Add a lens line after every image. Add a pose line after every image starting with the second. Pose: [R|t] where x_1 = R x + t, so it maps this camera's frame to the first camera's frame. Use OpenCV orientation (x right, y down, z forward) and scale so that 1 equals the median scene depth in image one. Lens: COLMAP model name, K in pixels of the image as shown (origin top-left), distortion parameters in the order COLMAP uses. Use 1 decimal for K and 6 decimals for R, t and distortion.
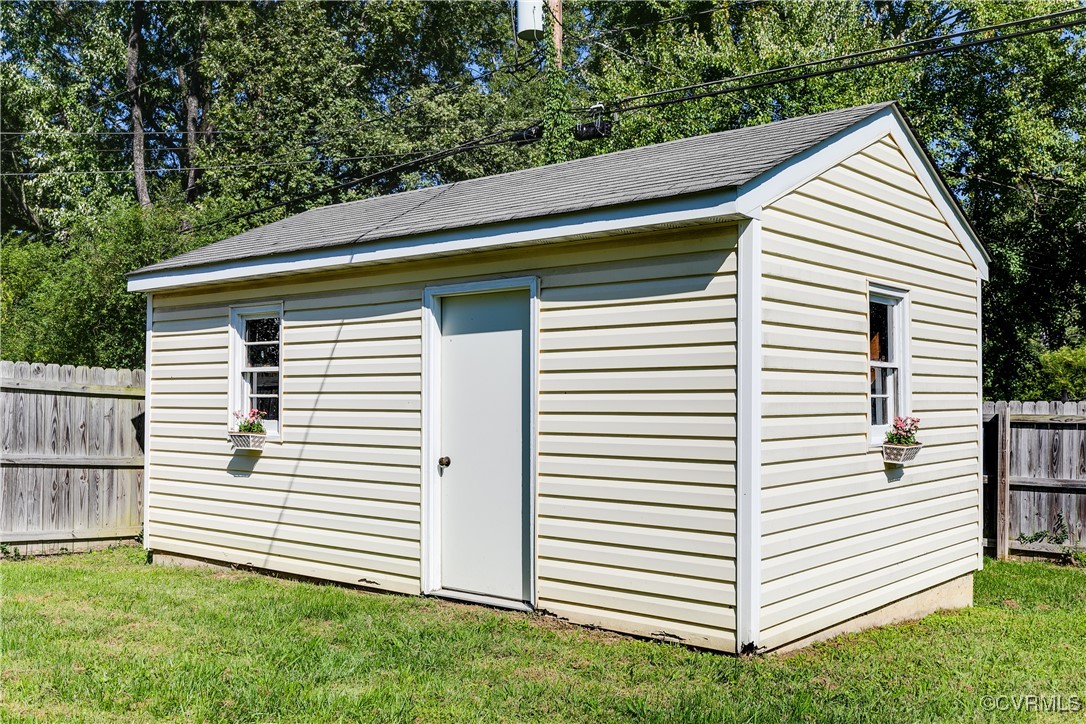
lens RADIAL K [[1041.4, 0, 549.8], [0, 1041.4, 370.7], [0, 0, 1]] dist [0.030305, 0.000000]
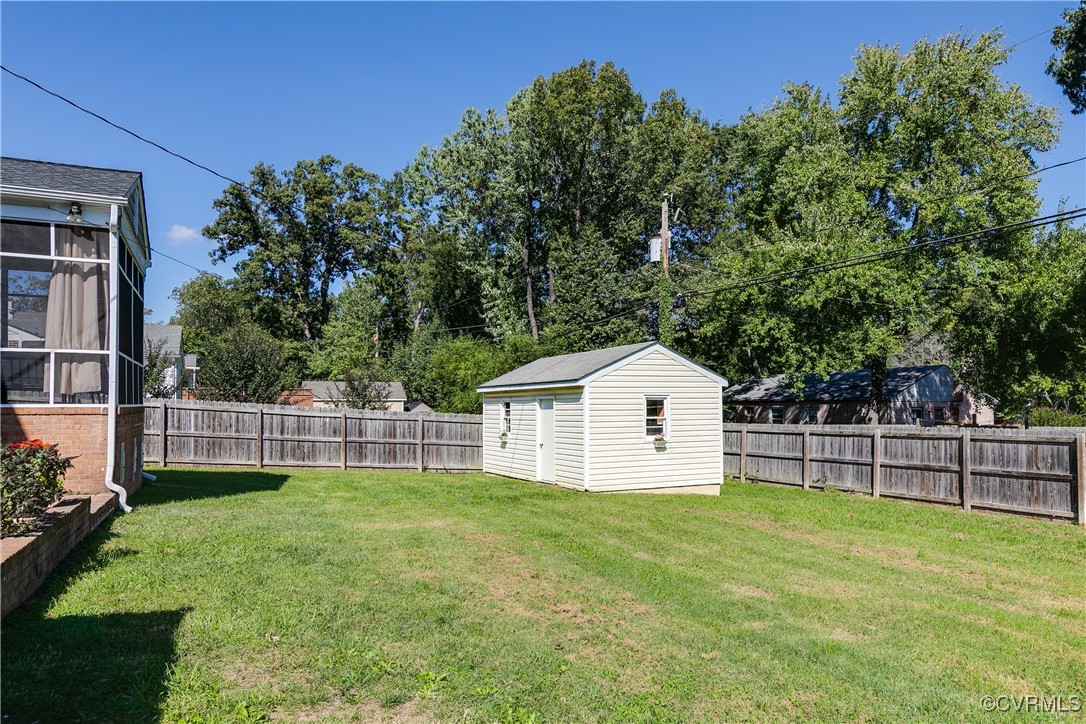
lens RADIAL K [[731.6, 0, 563.4], [0, 731.6, 383.9], [0, 0, 1]] dist [-0.001633, 0.003218]
pose [[0.922974, -0.020227, -0.384332, 0.407477], [0.017179, 0.999788, -0.011363, -0.040209], [0.384480, 0.003885, 0.923125, -0.563866]]
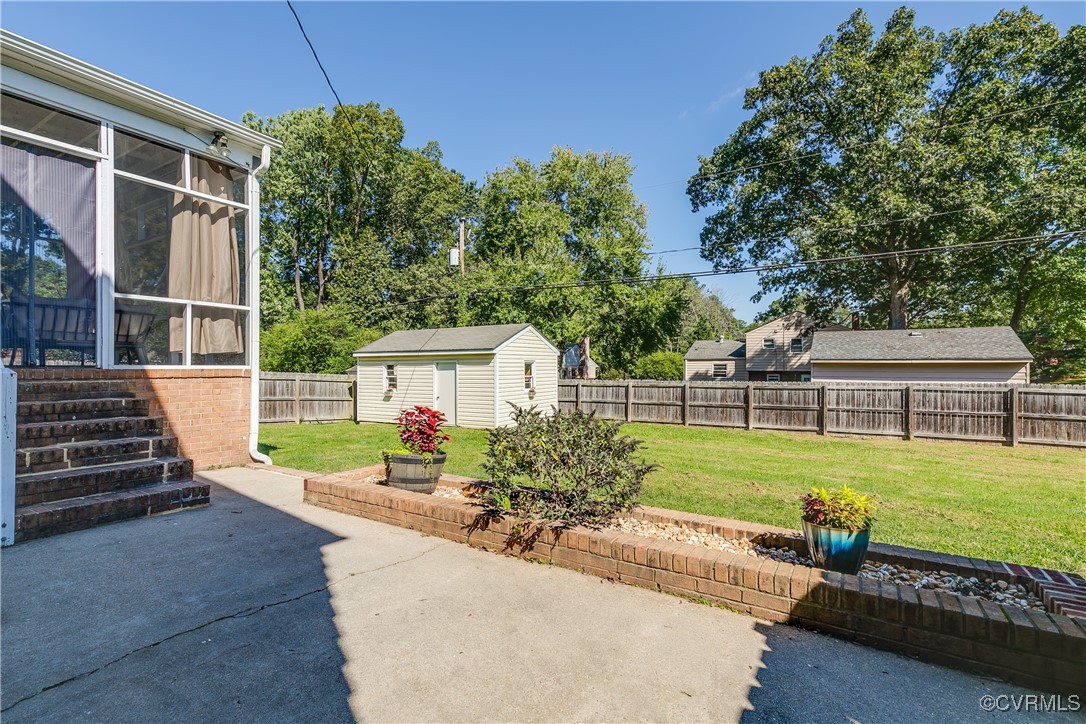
lens RADIAL K [[491.5, 0, 550.3], [0, 491.5, 367.5], [0, 0, 1]] dist [0.004948, -0.000132]
pose [[0.984272, -0.005256, 0.176583, 0.003204], [0.001009, 0.999708, 0.024132, -0.044037], [-0.176659, -0.023574, 0.983990, -0.553436]]
